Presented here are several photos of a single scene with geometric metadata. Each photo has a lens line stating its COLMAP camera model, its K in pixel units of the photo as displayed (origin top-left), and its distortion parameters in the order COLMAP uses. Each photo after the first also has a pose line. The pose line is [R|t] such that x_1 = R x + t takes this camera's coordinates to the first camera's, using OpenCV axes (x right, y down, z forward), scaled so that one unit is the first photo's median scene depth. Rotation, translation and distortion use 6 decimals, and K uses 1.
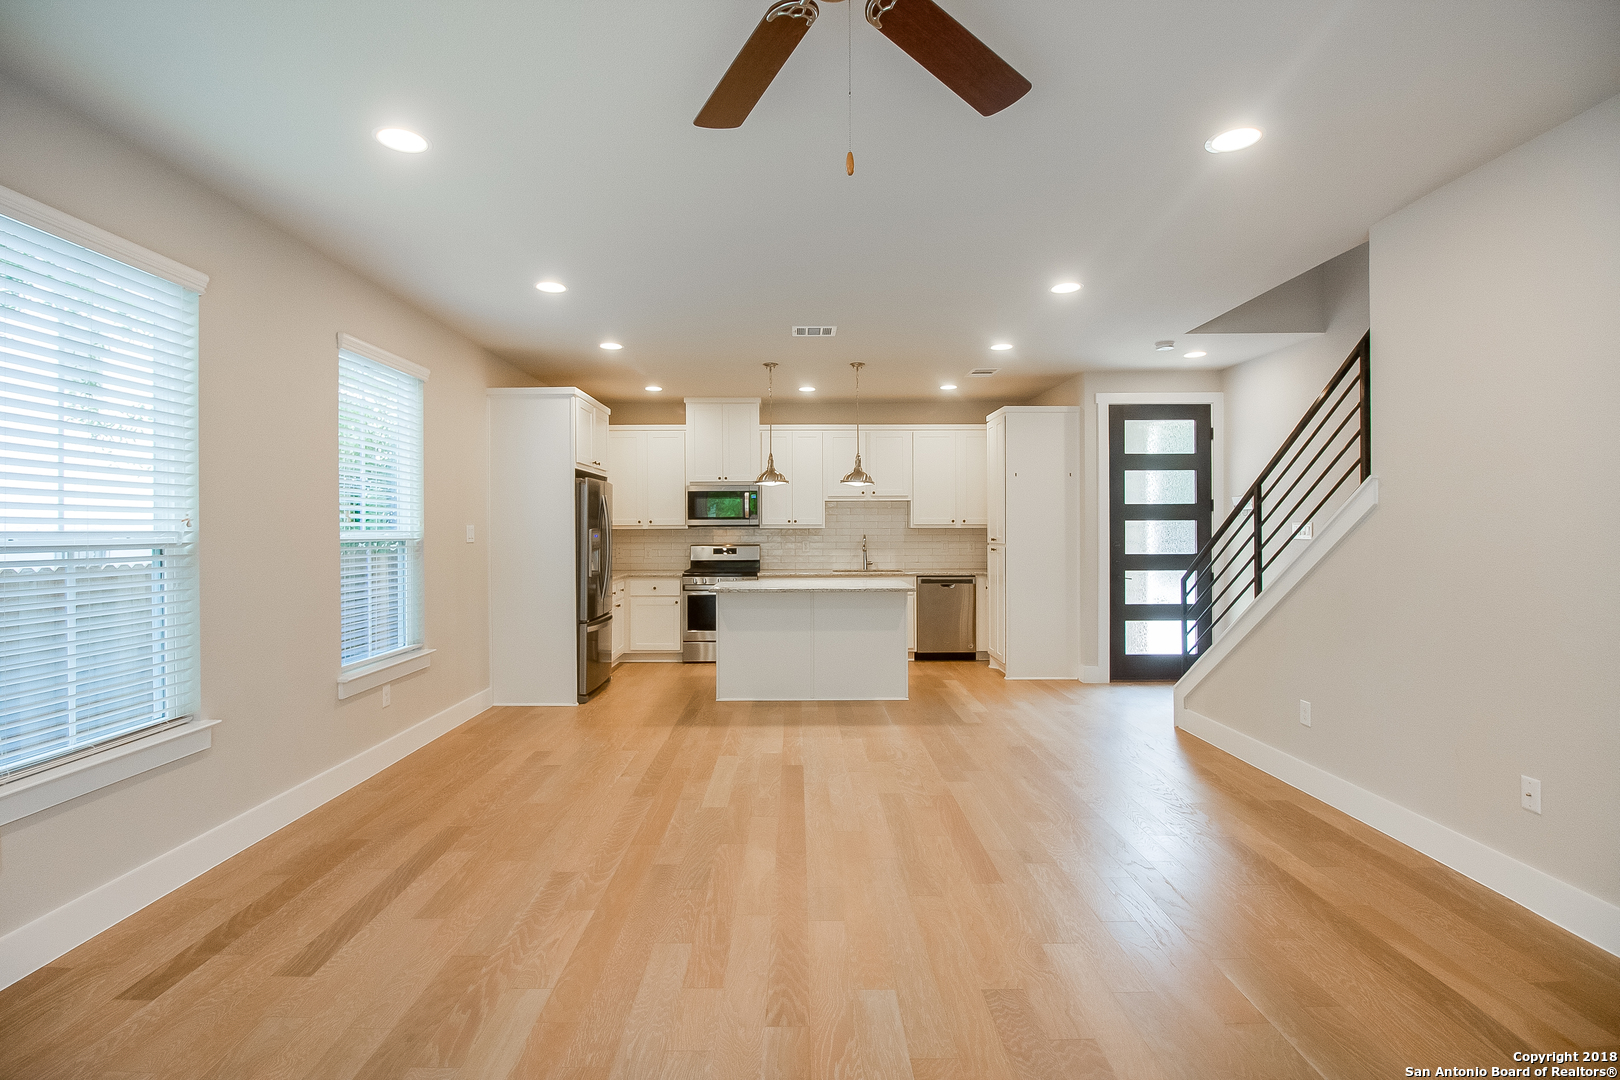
lens RADIAL K [[729.1, 0, 819.0], [0, 729.1, 524.5], [0, 0, 1]] dist [0.004691, -0.000075]
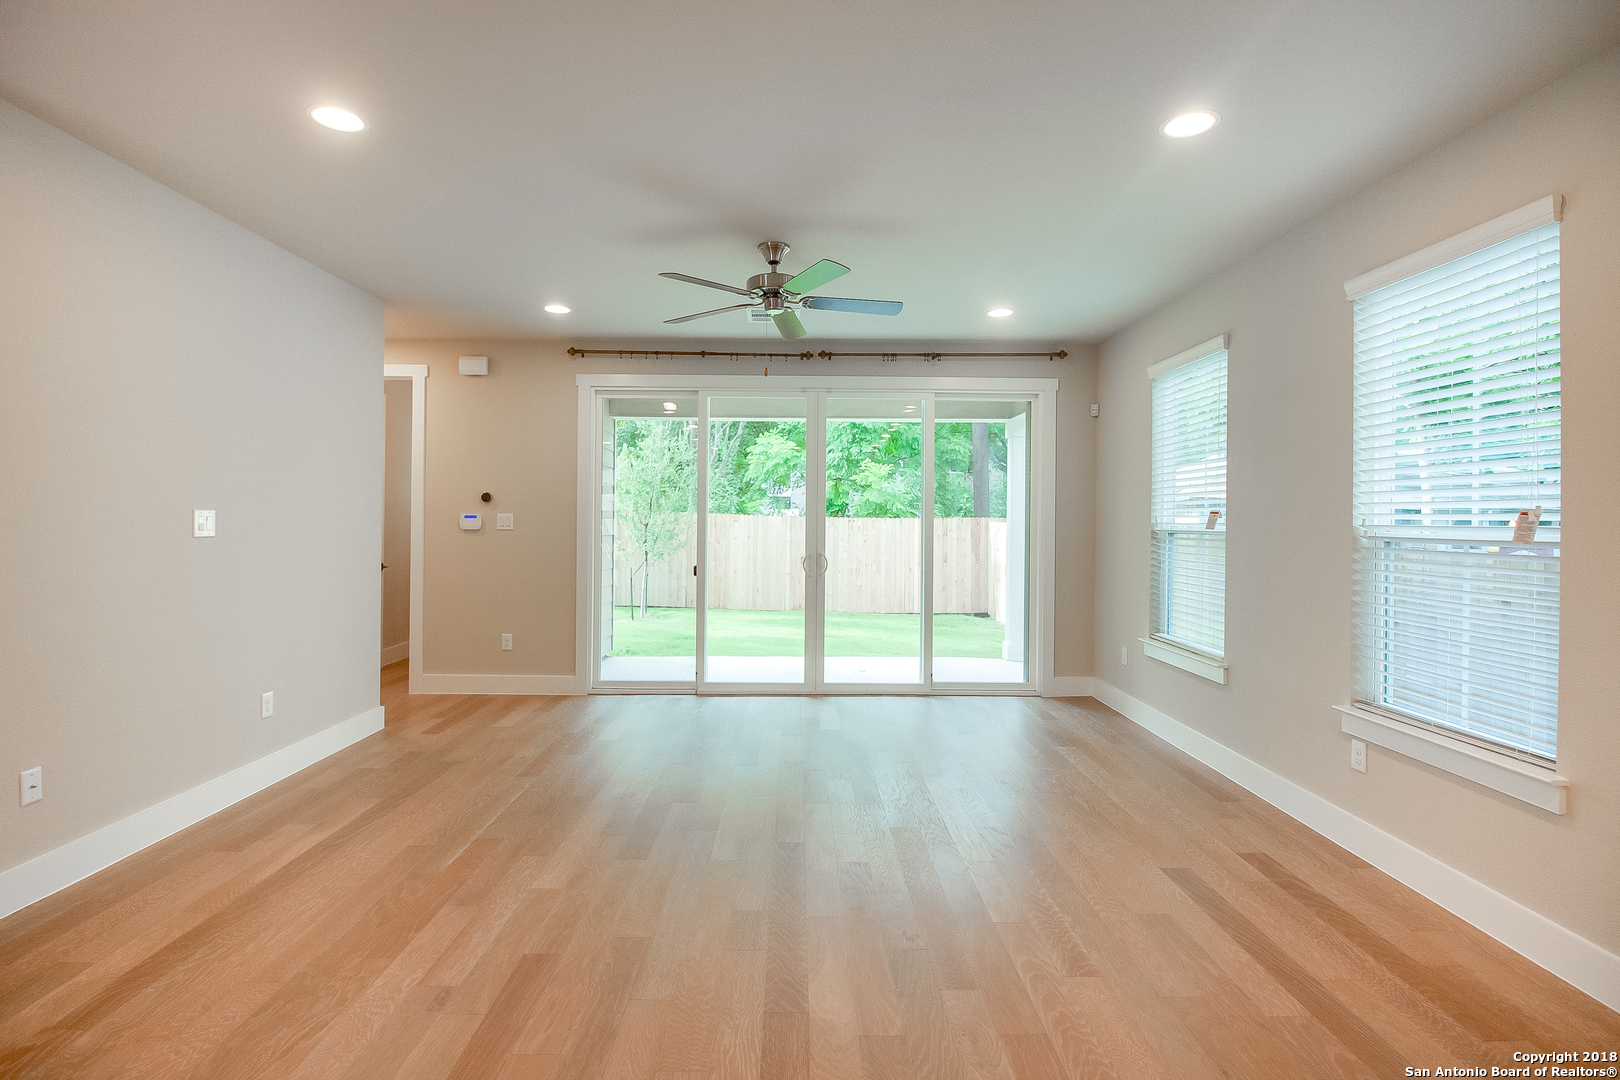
lens RADIAL K [[749.1, 0, 814.4], [0, 749.1, 525.3], [0, 0, 1]] dist [0.008869, -0.007904]
pose [[-0.999959, -0.006755, 0.005957, -0.035074], [-0.006729, 0.999968, 0.004342, 0.004389], [-0.005986, 0.004302, -0.999973, 0.910108]]
